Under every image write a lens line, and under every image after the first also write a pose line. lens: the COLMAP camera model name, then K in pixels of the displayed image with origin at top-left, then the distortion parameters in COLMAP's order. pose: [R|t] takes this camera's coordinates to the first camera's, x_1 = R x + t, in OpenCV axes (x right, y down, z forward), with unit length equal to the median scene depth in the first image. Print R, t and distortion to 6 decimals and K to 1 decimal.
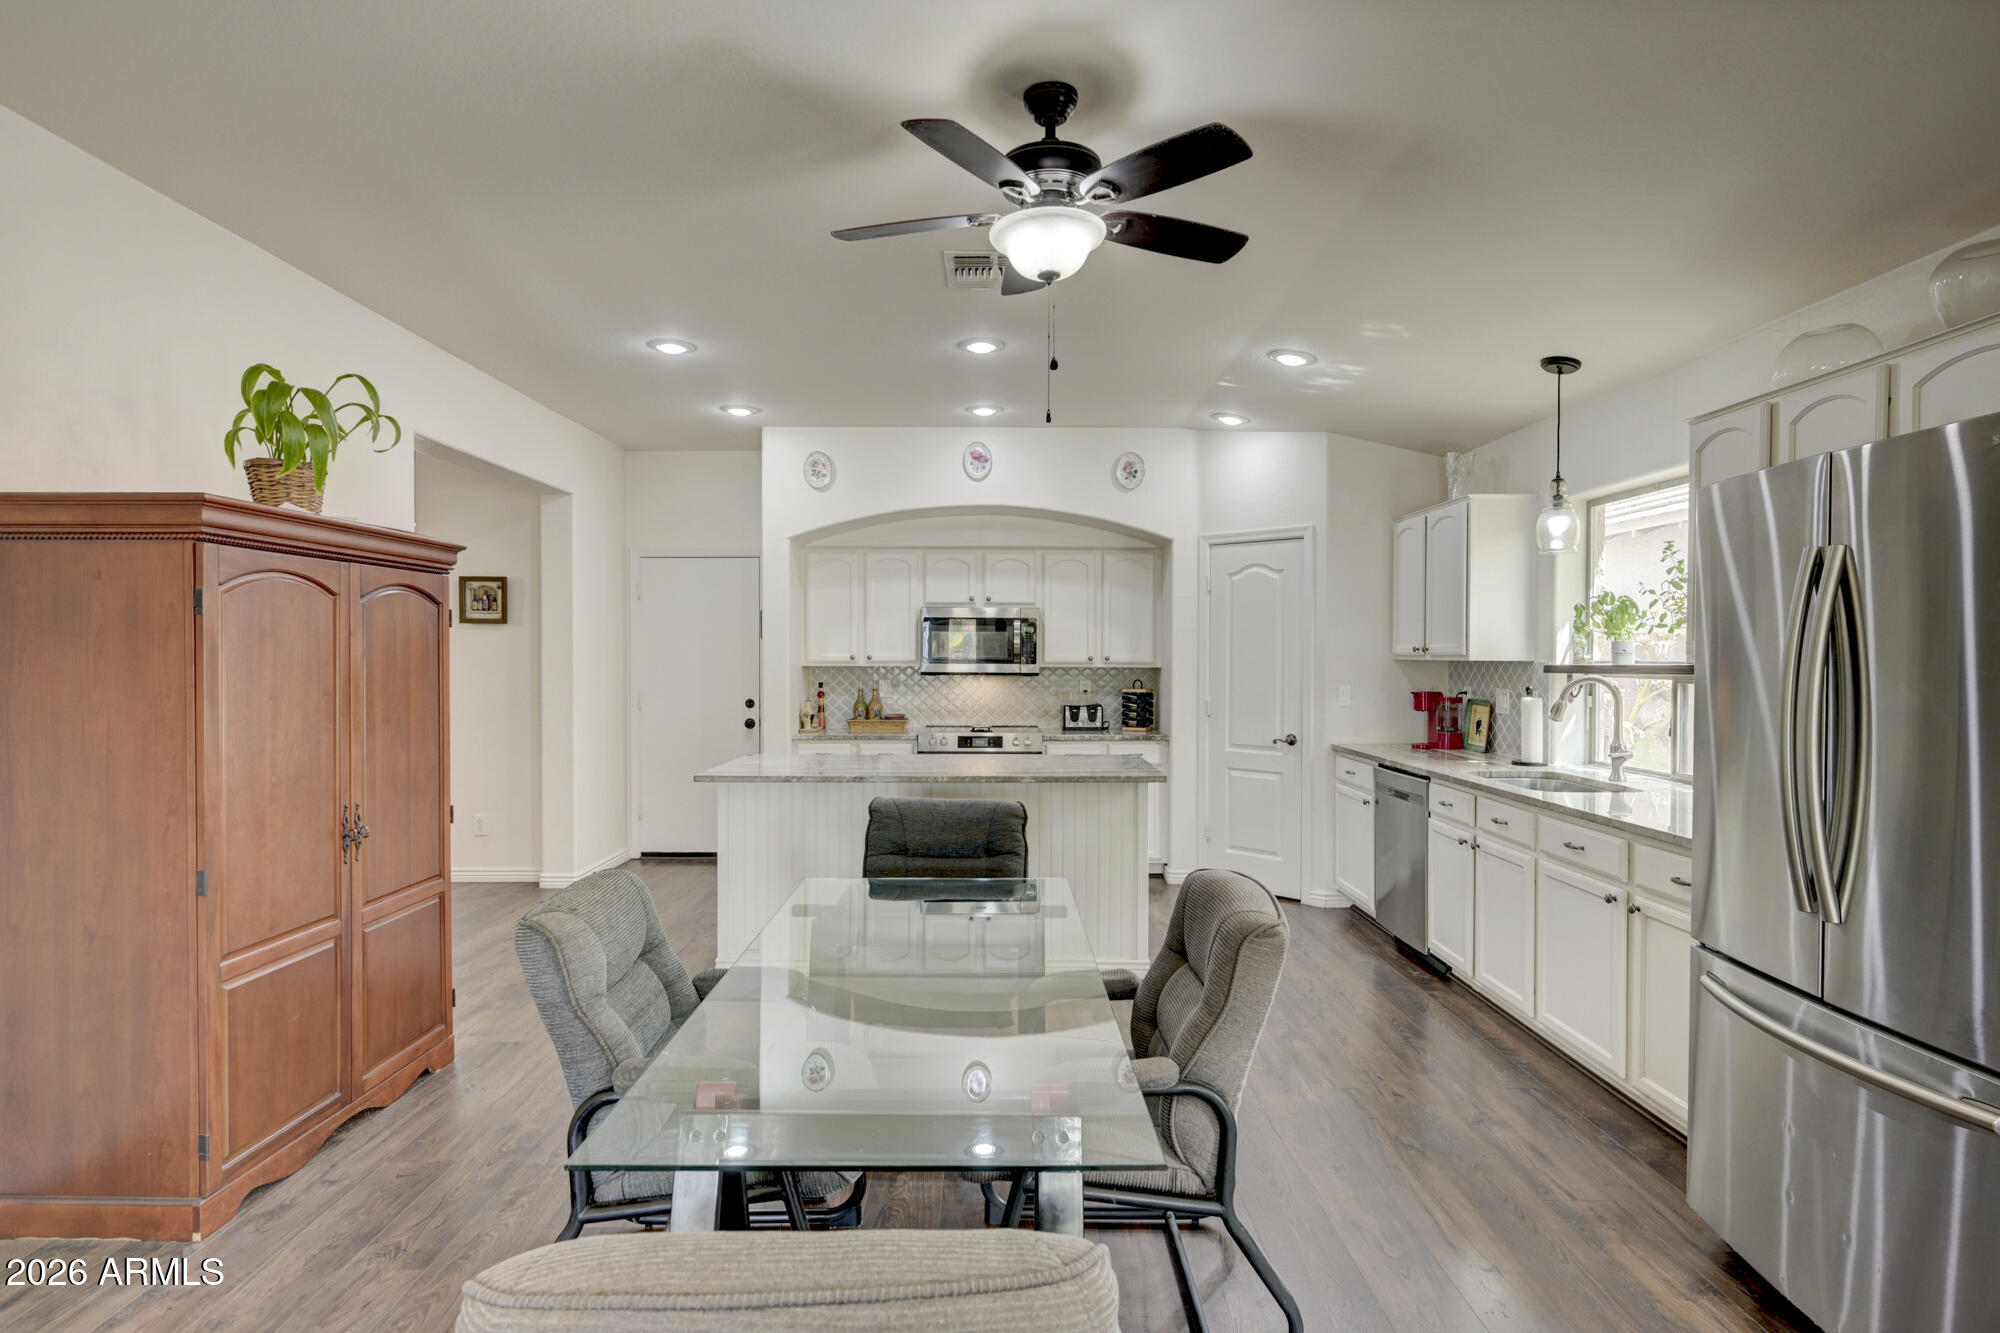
lens RADIAL K [[1057.2, 0, 1000.0], [0, 1057.2, 666.5], [0, 0, 1]] dist [-0.000100, -0.000133]
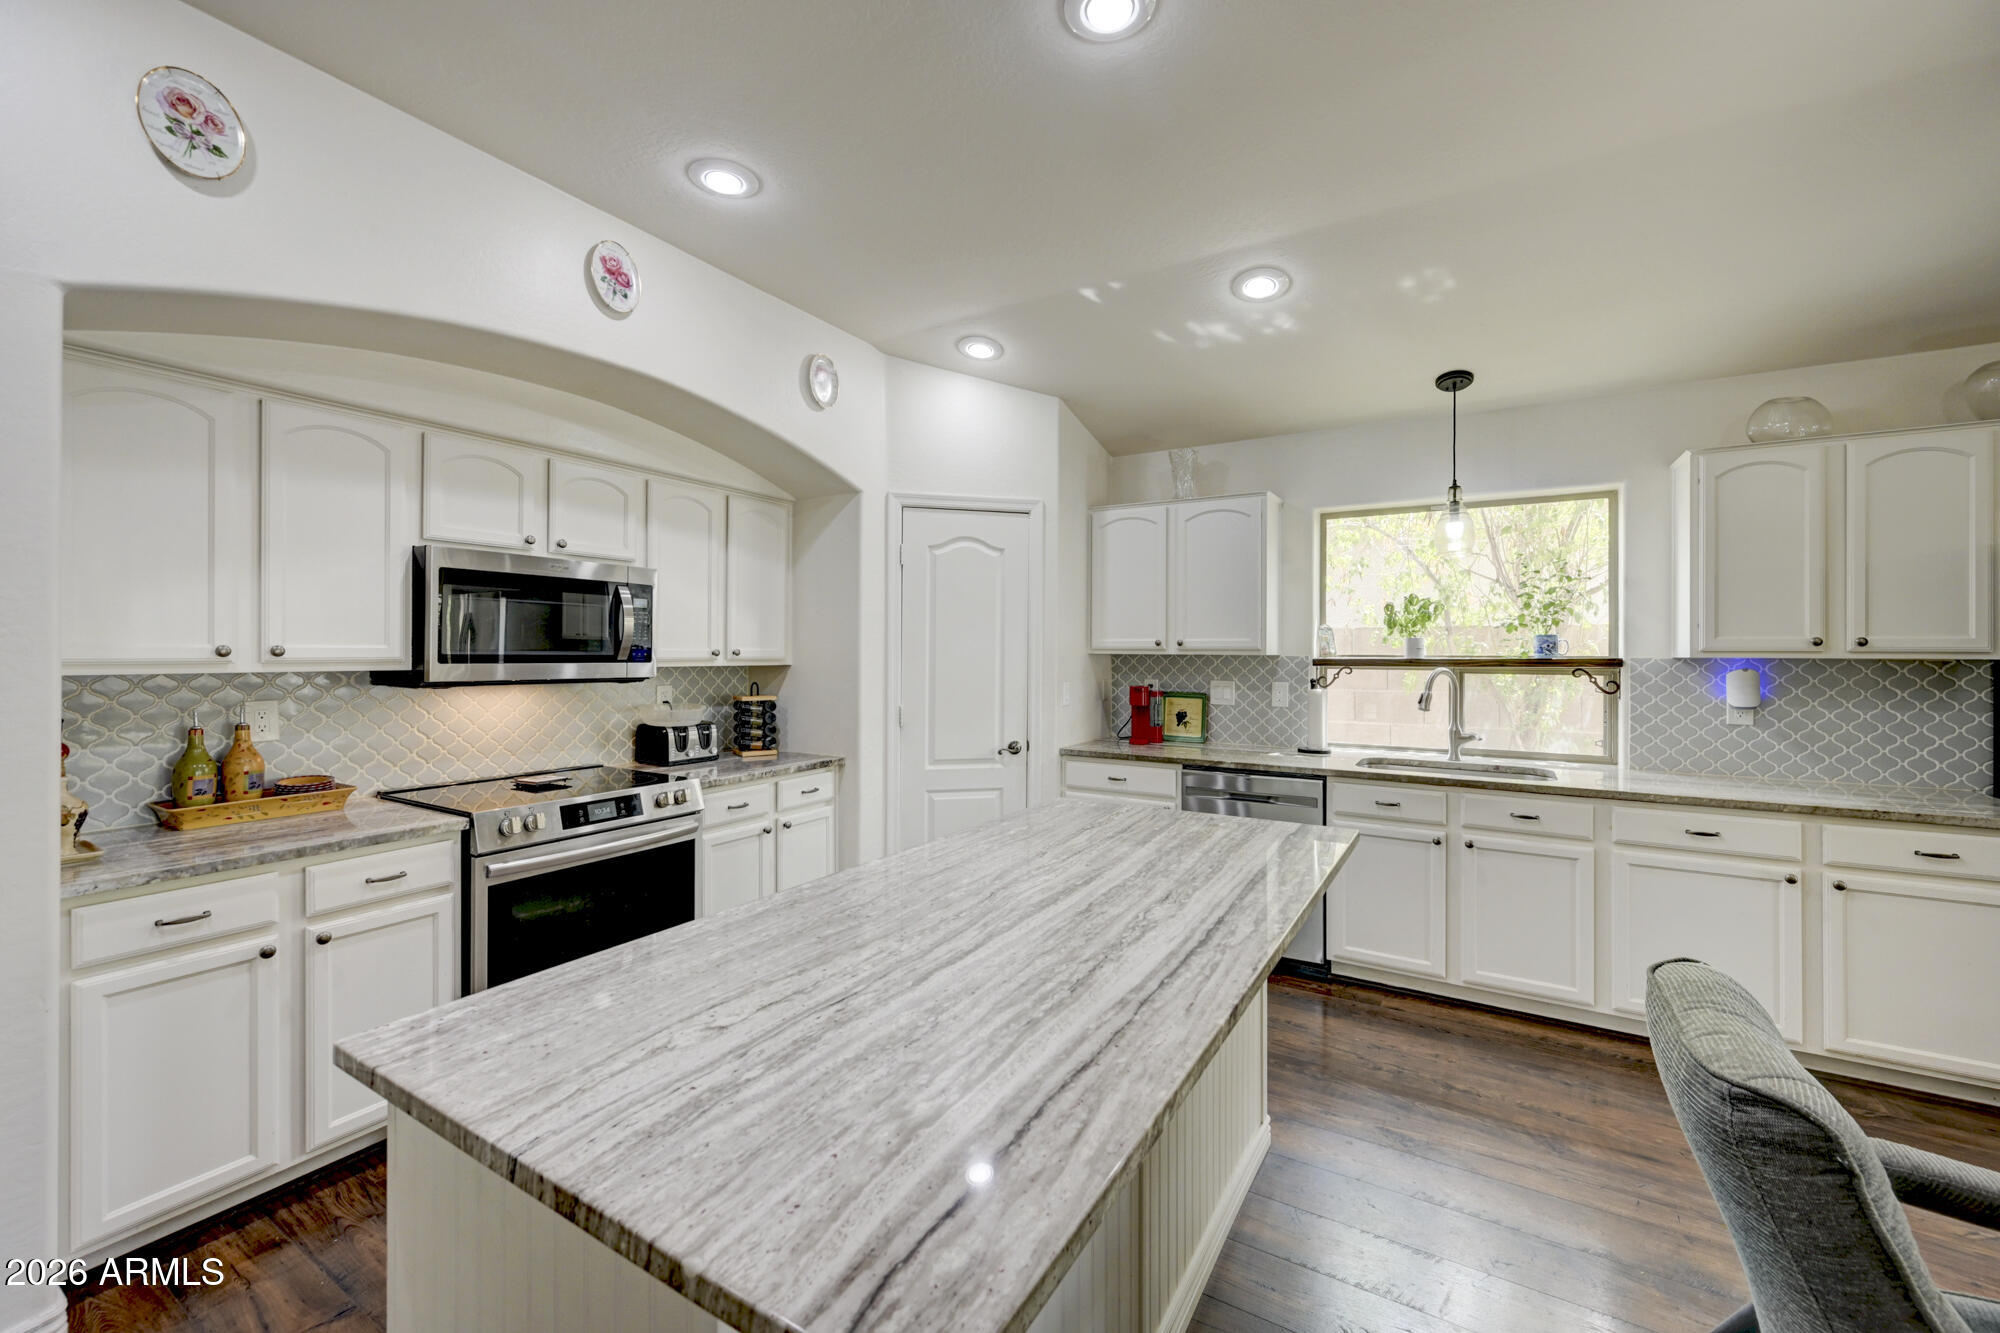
lens RADIAL K [[793.2, 0, 1008.6], [0, 793.2, 645.7], [0, 0, 1]] dist [0.000189, 0.000203]
pose [[0.519745, 0.005776, 0.854302, -0.252589], [0.005198, 0.999937, -0.009923, -0.006124], [-0.854306, 0.009598, 0.519682, 0.619278]]
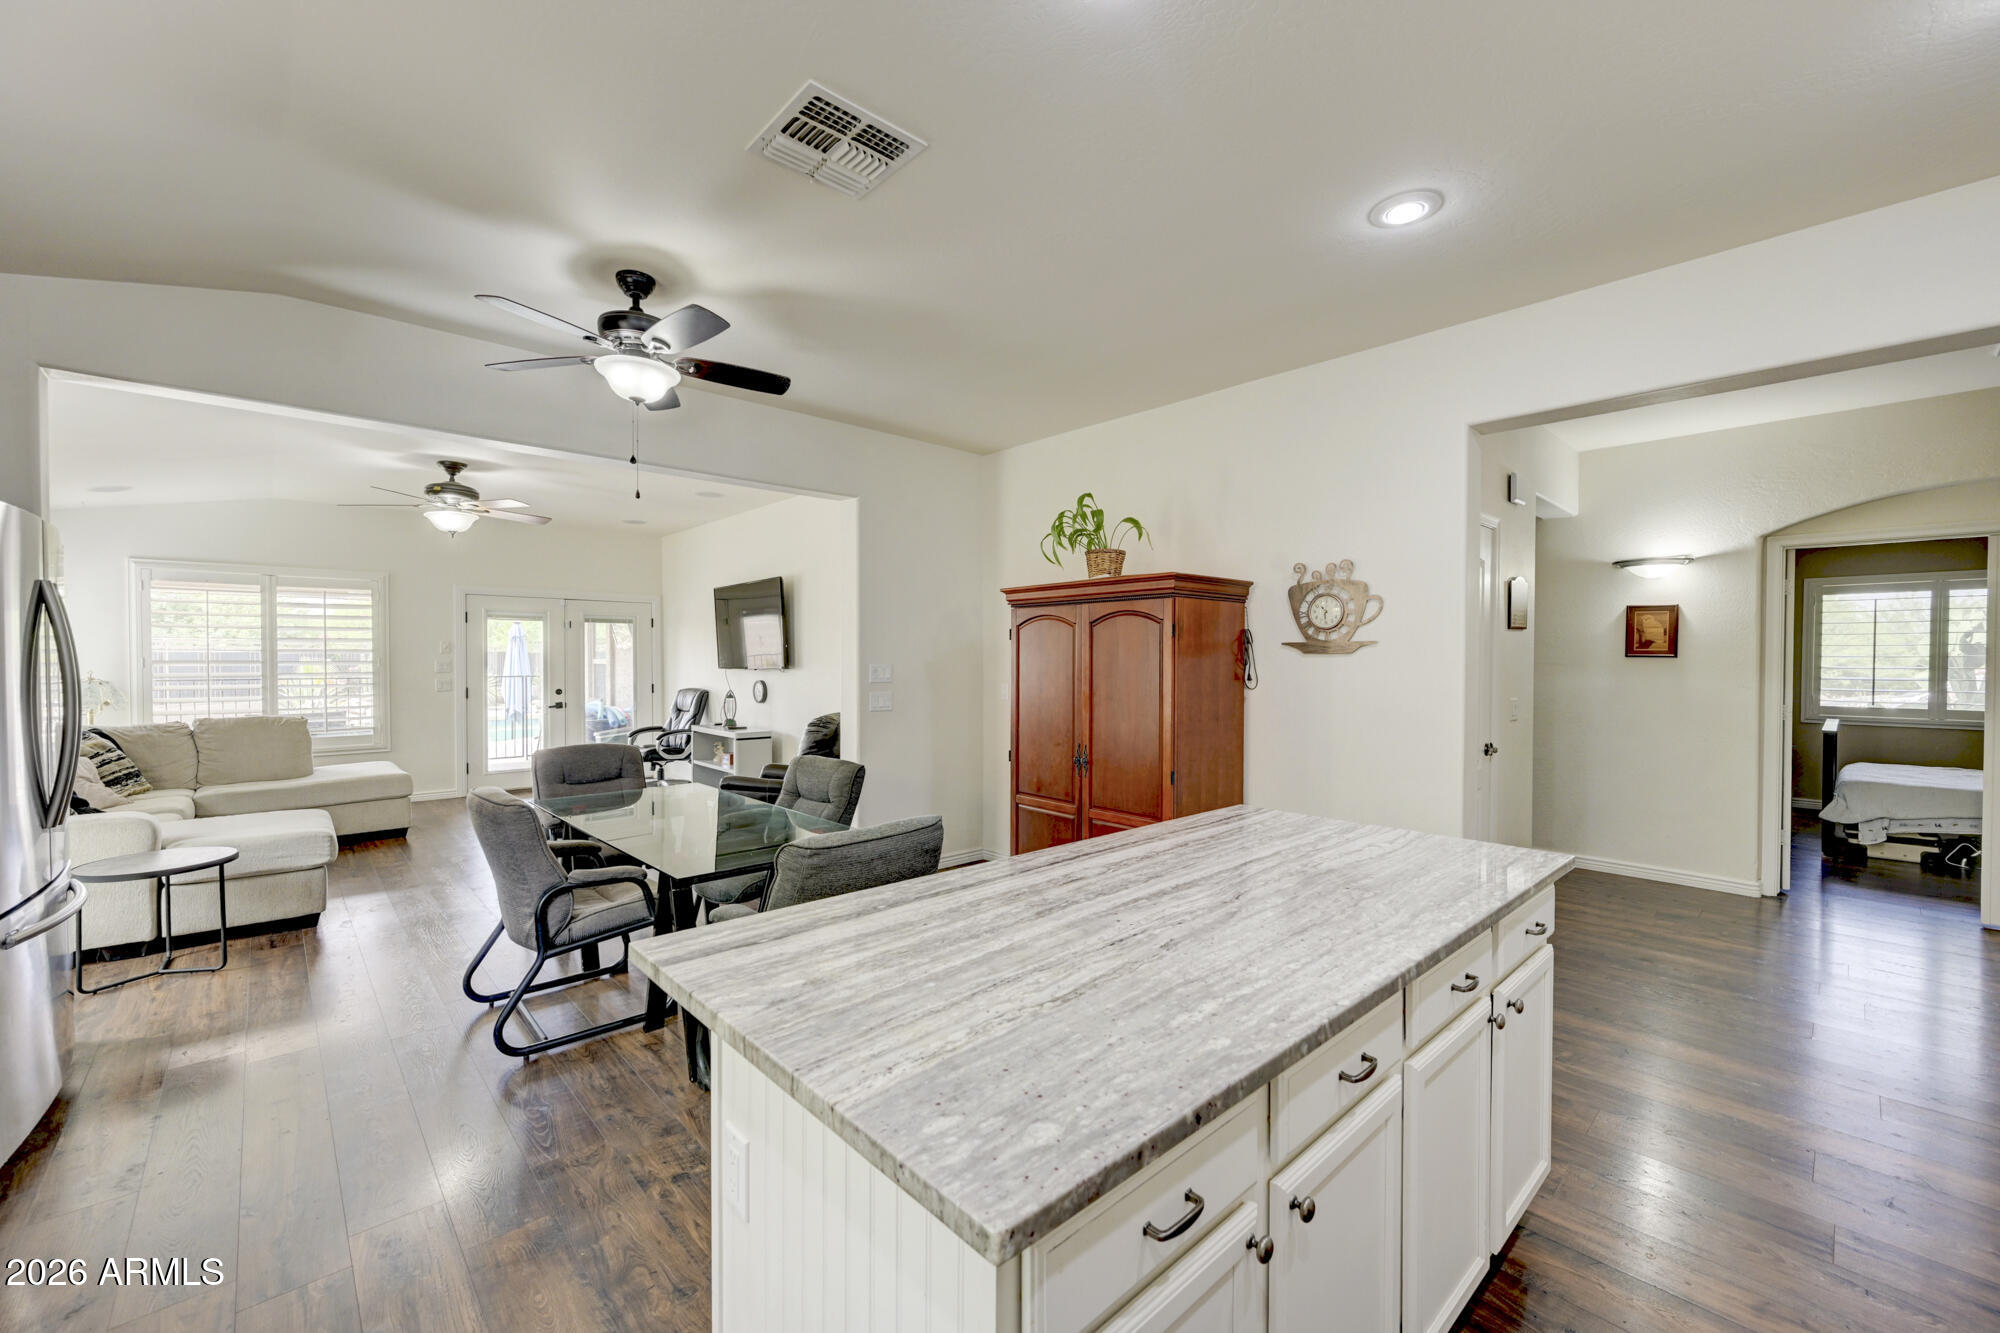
lens RADIAL K [[800.7, 0, 1000.1], [0, 800.7, 665.4], [0, 0, 1]] dist [0.000159, 0.000171]
pose [[-0.738727, 0.006399, -0.673974, 0.174343], [-0.007975, 0.999802, 0.018233, -0.008650], [0.673958, 0.018844, -0.738530, 0.883271]]
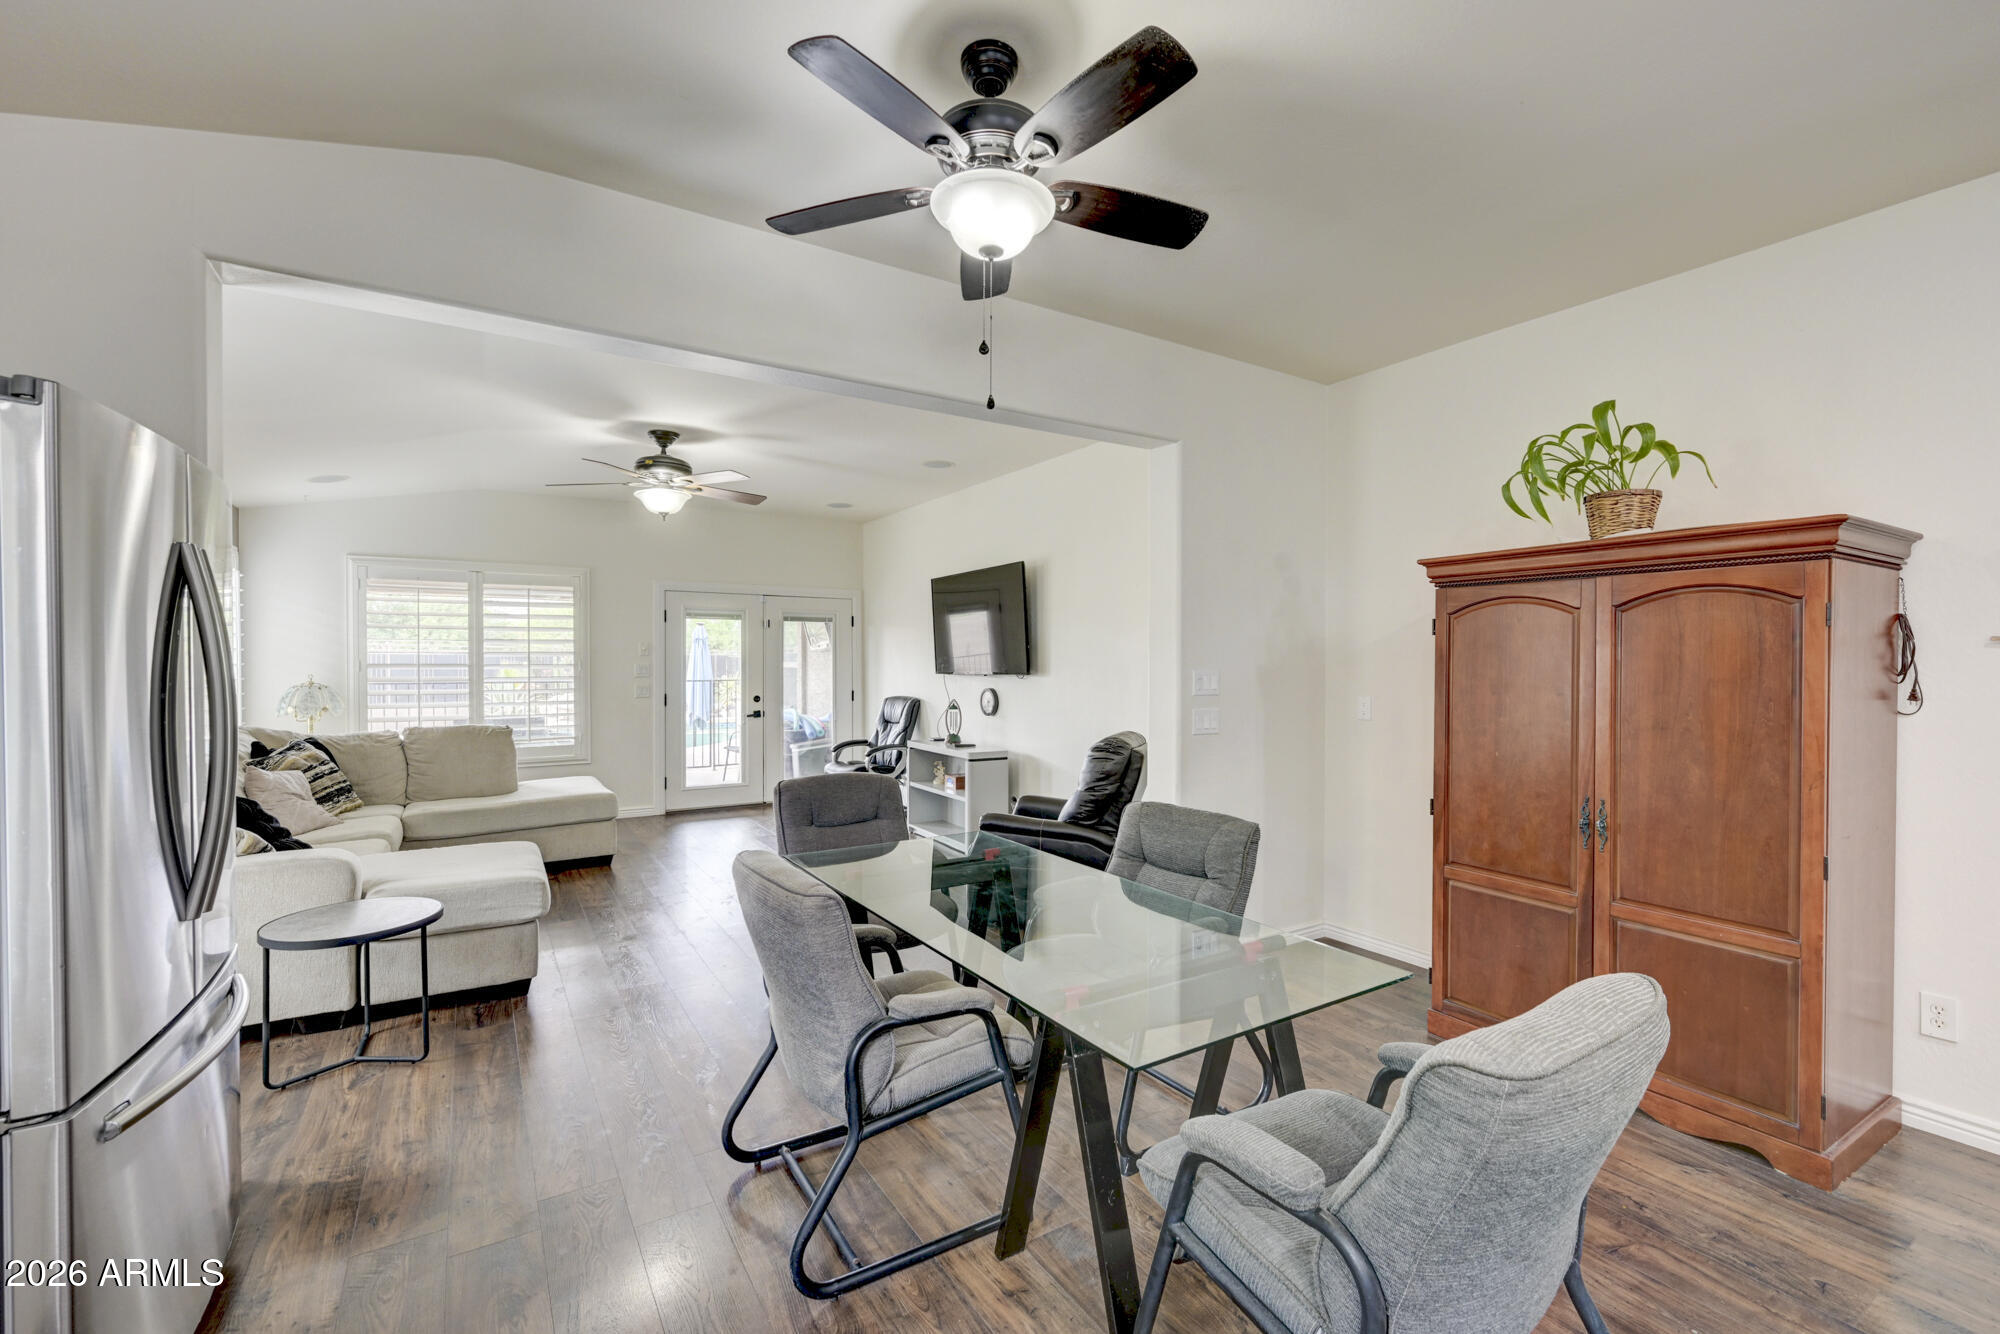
lens RADIAL K [[846.1, 0, 1000.0], [0, 846.1, 667.0], [0, 0, 1]] dist [0.000225, 0.000109]
pose [[-0.849332, 0.002512, -0.527853, 0.176182], [-0.007335, 0.999836, 0.016561, -0.005969], [0.527808, 0.017937, -0.849174, 0.667599]]
